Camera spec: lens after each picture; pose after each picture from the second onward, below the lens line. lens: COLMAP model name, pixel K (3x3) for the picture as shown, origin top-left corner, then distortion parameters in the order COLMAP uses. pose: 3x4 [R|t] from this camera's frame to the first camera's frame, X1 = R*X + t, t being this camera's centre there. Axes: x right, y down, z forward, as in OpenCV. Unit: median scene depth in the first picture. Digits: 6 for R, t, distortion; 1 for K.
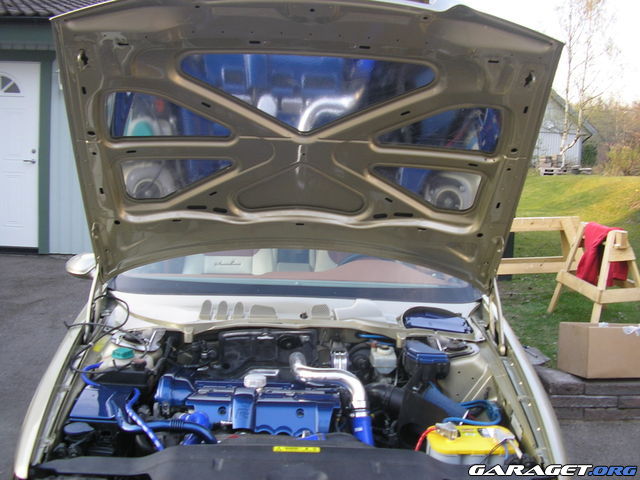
lens RADIAL K [[695.9, 0, 320.0], [0, 695.9, 240.0], [0, 0, 1]] dist [-0.144688, 0.025266]
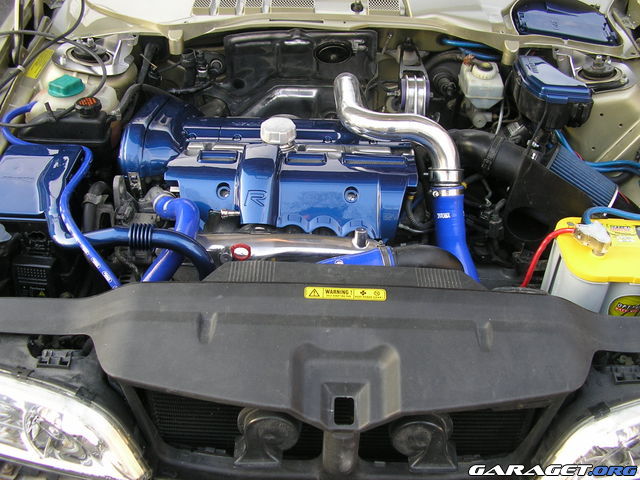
lens RADIAL K [[695.9, 0, 320.0], [0, 695.9, 240.0], [0, 0, 1]] dist [-0.144688, 0.025266]
pose [[0.998058, 0.027297, -0.056000, -0.018614], [0.003791, 0.870622, 0.491939, -0.014097], [0.062183, -0.491196, 0.868827, 0.401847]]
